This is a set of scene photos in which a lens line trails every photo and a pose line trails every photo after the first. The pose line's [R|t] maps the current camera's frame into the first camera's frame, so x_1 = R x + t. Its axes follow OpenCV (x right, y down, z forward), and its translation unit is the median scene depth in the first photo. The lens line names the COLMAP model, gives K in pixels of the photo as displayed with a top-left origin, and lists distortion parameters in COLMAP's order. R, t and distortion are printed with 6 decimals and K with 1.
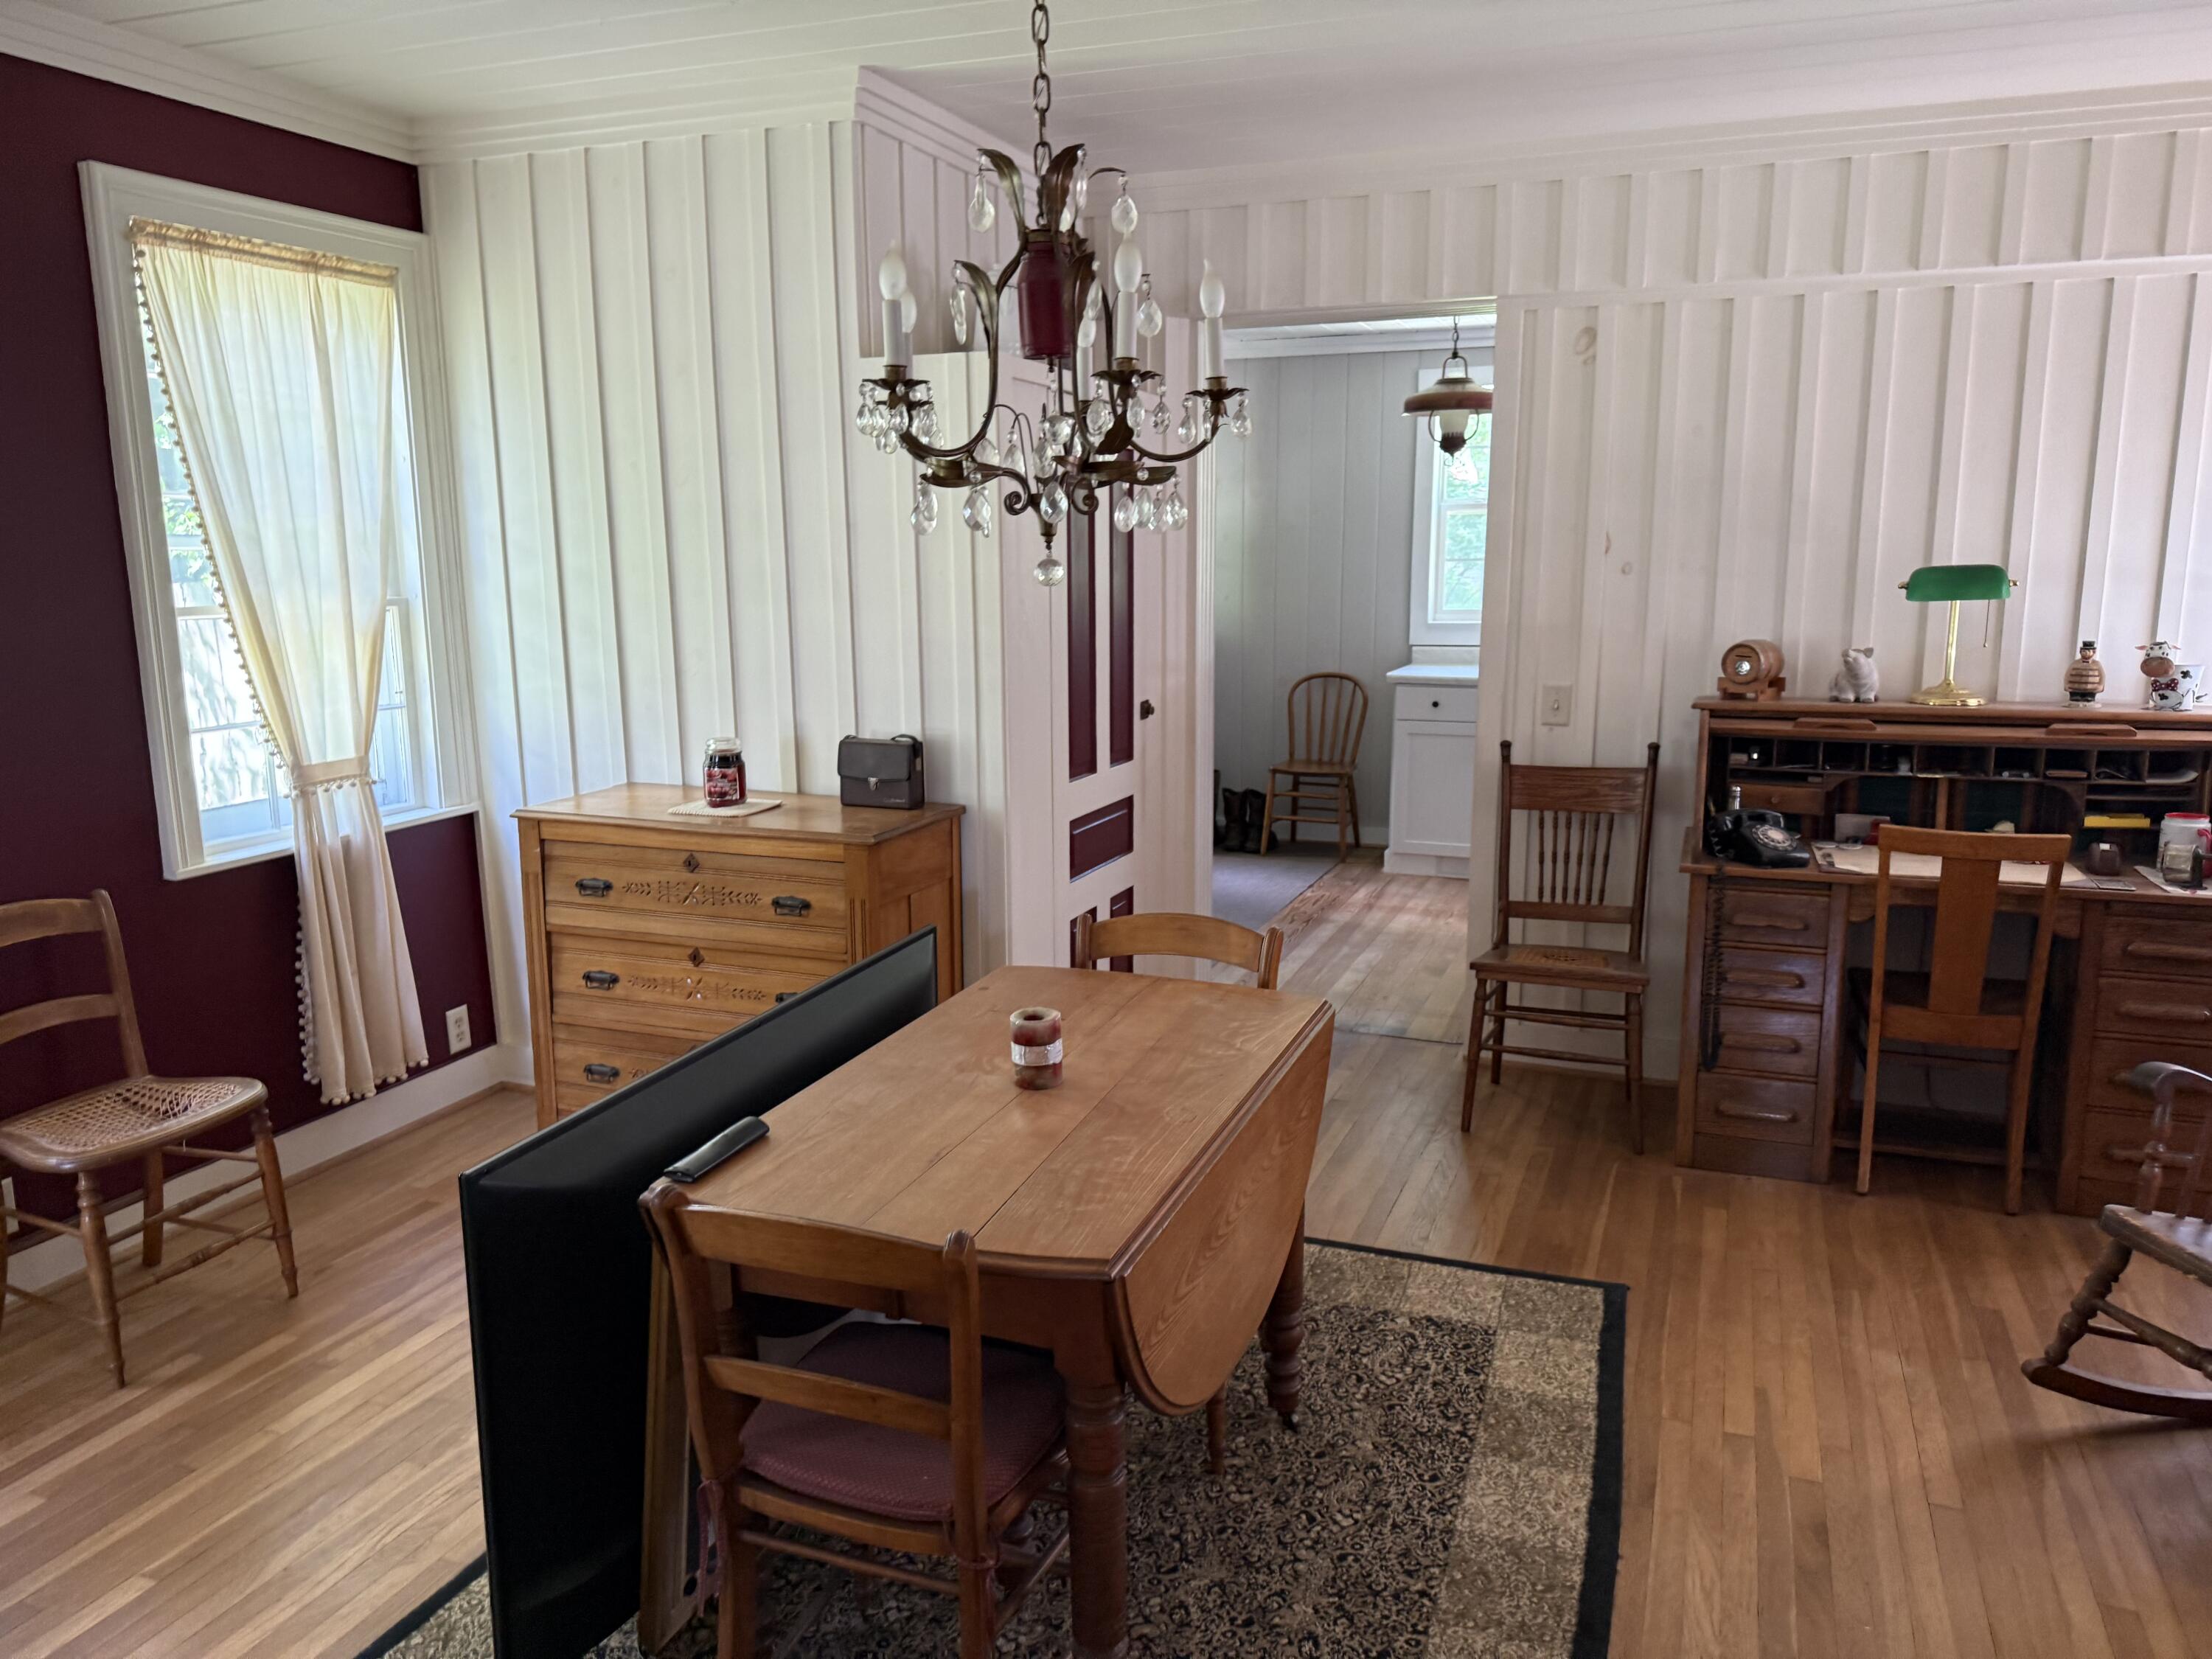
lens RADIAL K [[1558.0, 0, 1108.4], [0, 1558.0, 836.8], [0, 0, 1]] dist [0.049964, -0.071797]
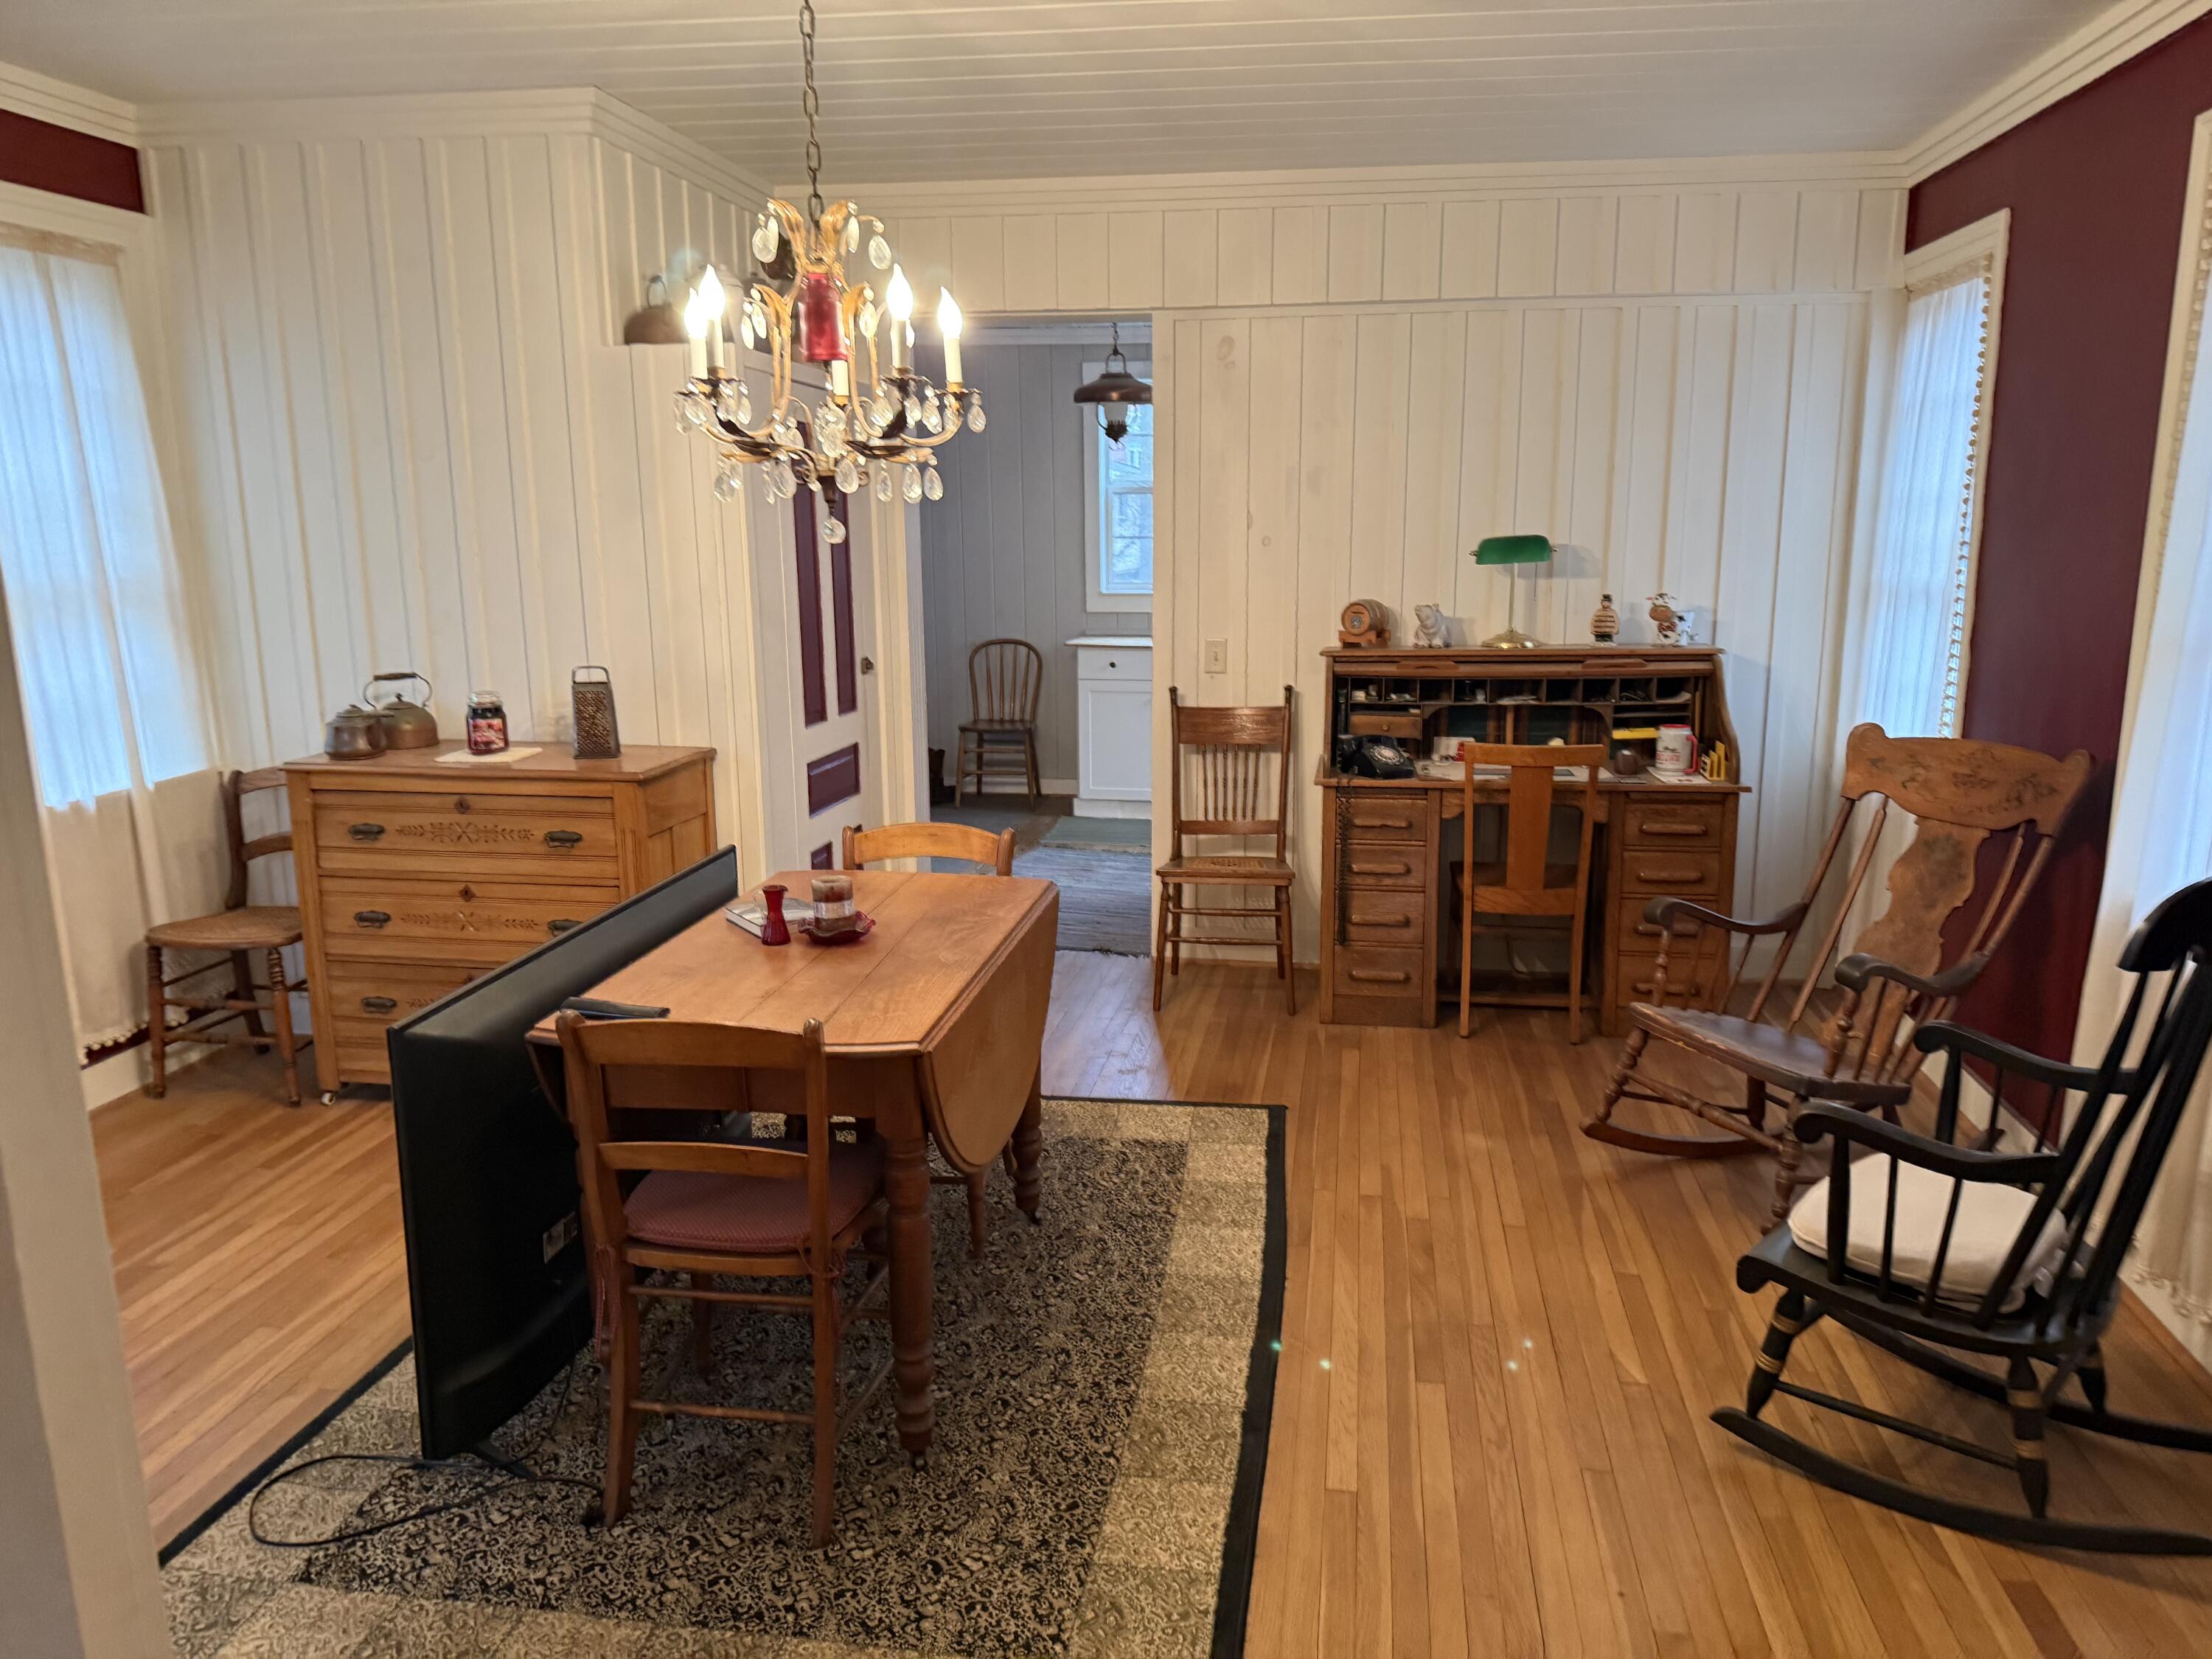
lens RADIAL K [[1558.0, 0, 1109.8], [0, 1558.0, 840.3], [0, 0, 1]] dist [0.049964, -0.071797]
pose [[0.976485, -0.042620, 0.211329, -0.056682], [0.039369, 0.999033, 0.019571, 0.037266], [-0.211959, -0.010791, 0.977219, -0.172784]]
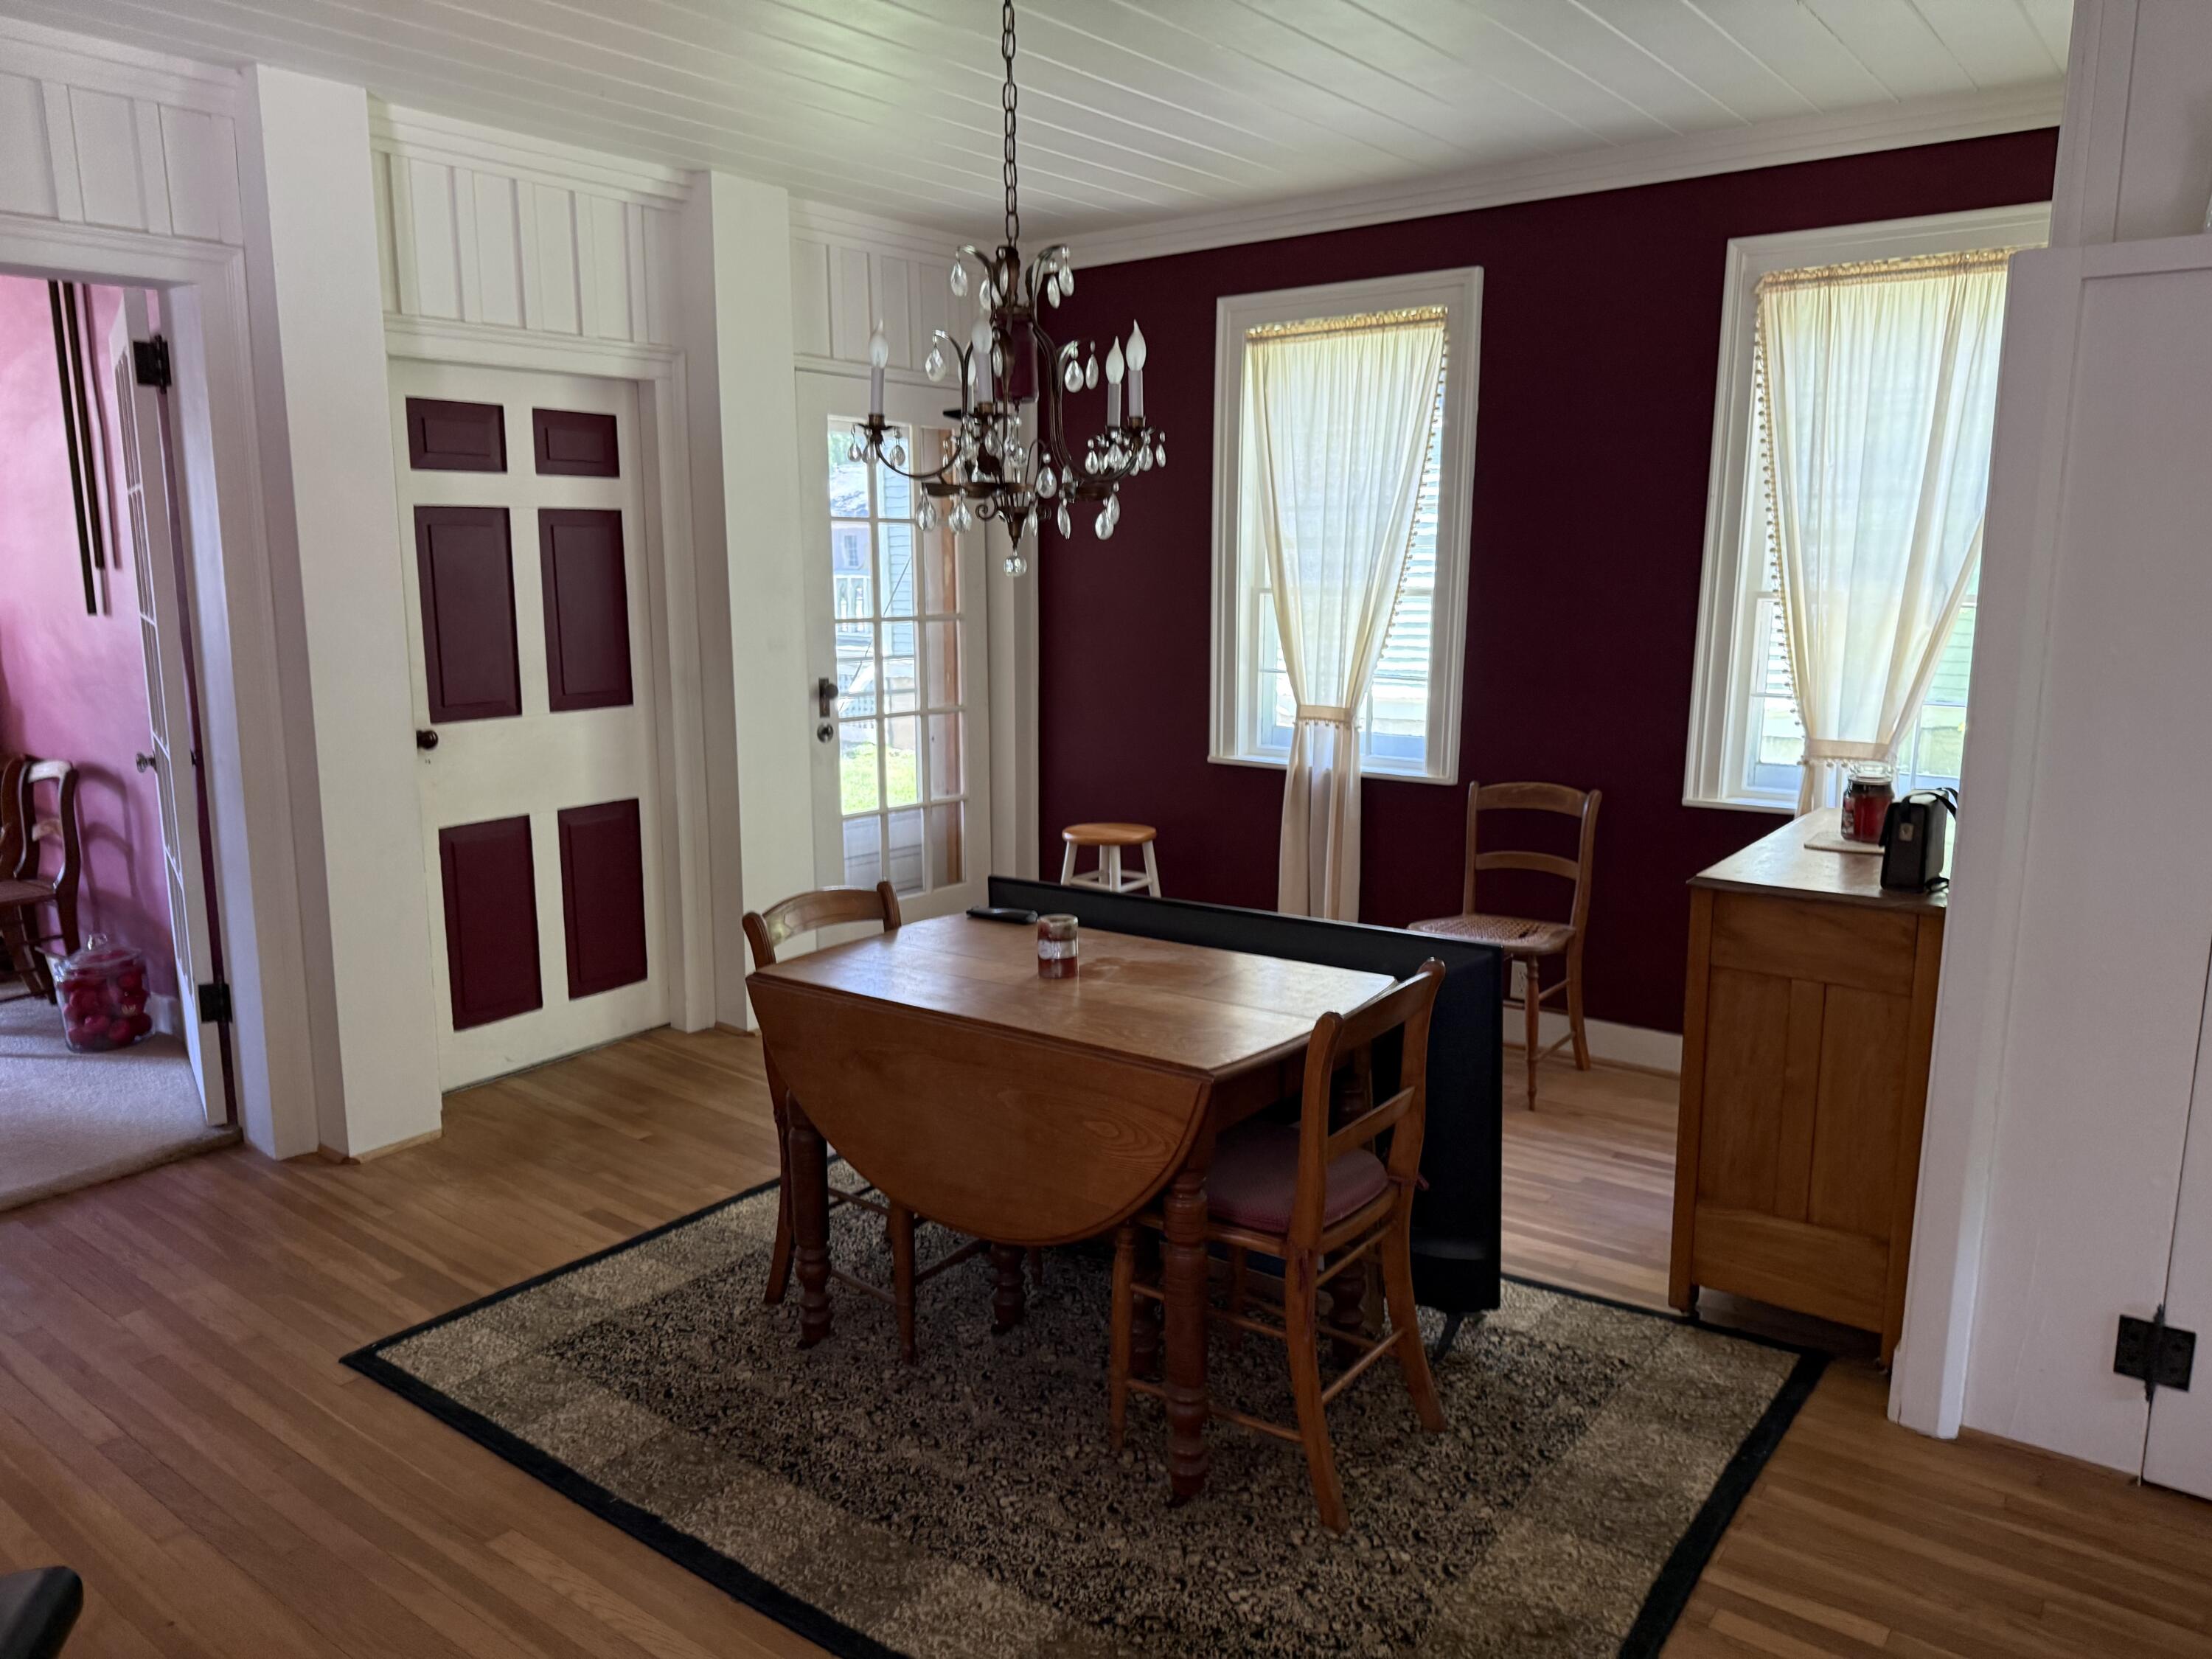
lens RADIAL K [[1558.0, 0, 1109.1], [0, 1558.0, 843.4], [0, 0, 1]] dist [0.049964, -0.071797]
pose [[-0.268633, 0.184282, -0.945450, 0.705179], [-0.175206, 0.955808, 0.236082, -0.156235], [0.947174, 0.229068, -0.224475, 0.826372]]
